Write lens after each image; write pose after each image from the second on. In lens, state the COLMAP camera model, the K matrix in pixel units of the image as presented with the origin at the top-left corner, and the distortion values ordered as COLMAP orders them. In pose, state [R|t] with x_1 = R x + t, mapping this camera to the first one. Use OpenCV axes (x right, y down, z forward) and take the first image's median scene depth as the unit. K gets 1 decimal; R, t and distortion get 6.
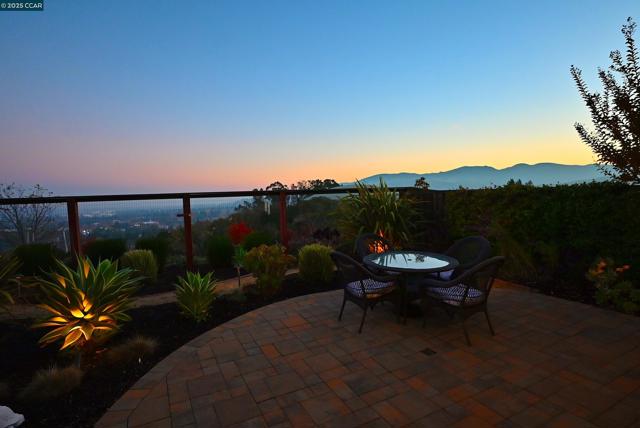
lens RADIAL K [[327.7, 0, 320.0], [0, 327.7, 214.0], [0, 0, 1]] dist [-0.005636, -0.000436]
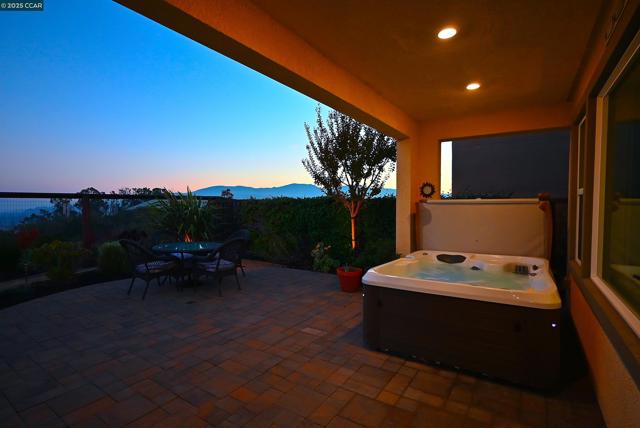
lens RADIAL K [[316.6, 0, 320.0], [0, 316.6, 214.0], [0, 0, 1]] dist [-0.004254, 0.000705]
pose [[0.878783, 0.016045, 0.476952, 0.085656], [0.001479, 0.999338, -0.036343, 0.039175], [-0.477220, 0.032643, 0.878178, -0.310992]]
